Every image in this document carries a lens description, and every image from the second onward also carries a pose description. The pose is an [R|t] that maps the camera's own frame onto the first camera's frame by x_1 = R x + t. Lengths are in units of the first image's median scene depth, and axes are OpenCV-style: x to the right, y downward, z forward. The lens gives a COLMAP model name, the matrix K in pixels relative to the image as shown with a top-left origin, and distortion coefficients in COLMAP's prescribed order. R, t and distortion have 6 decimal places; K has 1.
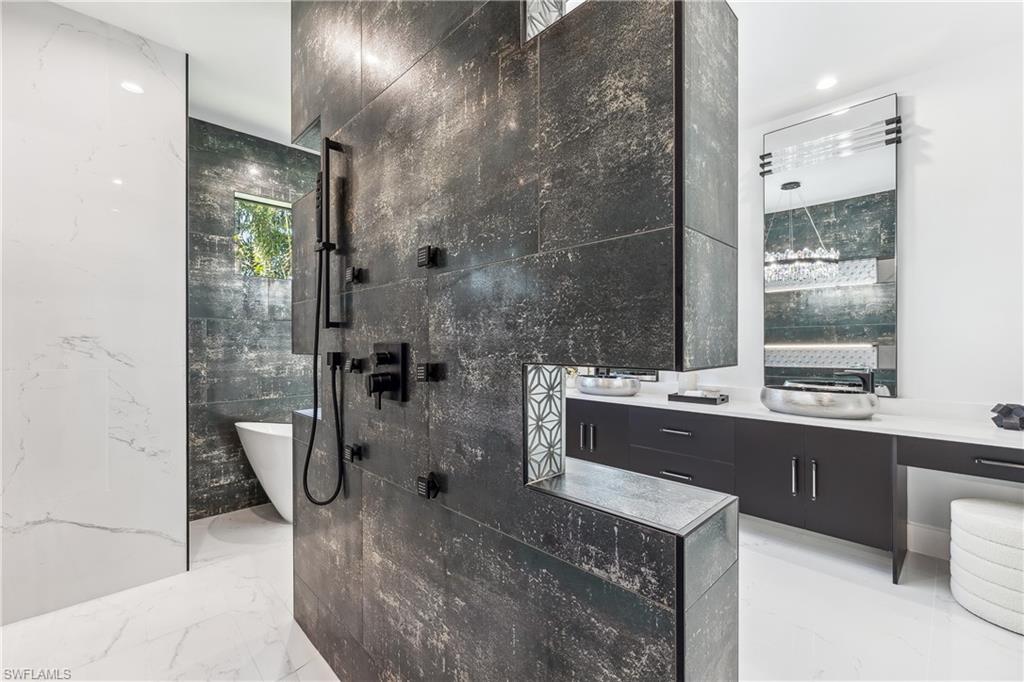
lens RADIAL K [[434.3, 0, 510.3], [0, 434.3, 347.0], [0, 0, 1]] dist [-0.001803, -0.000213]
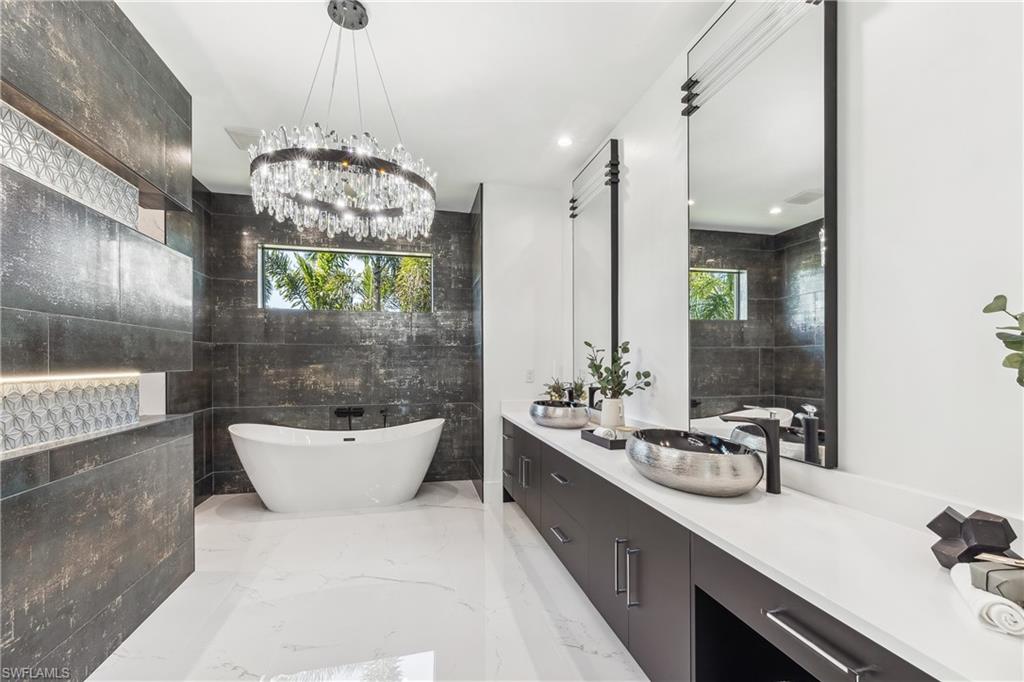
lens RADIAL K [[439.7, 0, 512.4], [0, 439.7, 363.8], [0, 0, 1]] dist [0.000528, 0.000070]
pose [[0.857427, 0.006464, -0.514566, 0.661068], [-0.004918, 0.999978, 0.004367, -0.012445], [0.514583, -0.001214, 0.857440, 0.266044]]
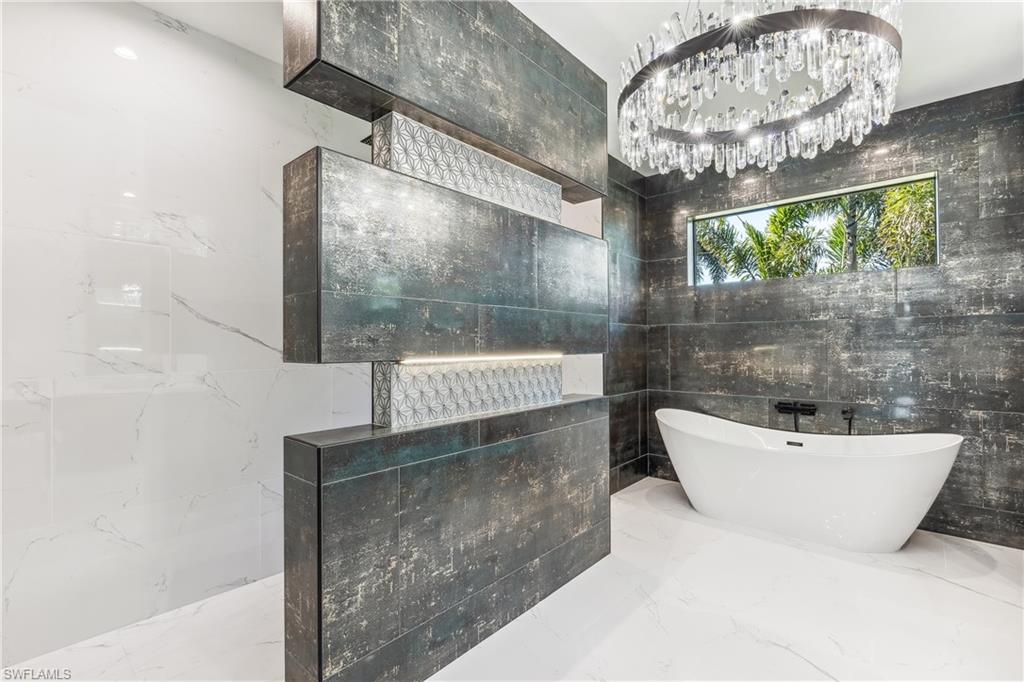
lens RADIAL K [[461.2, 0, 511.7], [0, 461.2, 343.2], [0, 0, 1]] dist [-0.006654, 0.000380]
pose [[0.069595, -0.000468, -0.997575, 0.579844], [0.003818, 0.999993, -0.000203, -0.012101], [0.997568, -0.003794, 0.069596, 0.416974]]
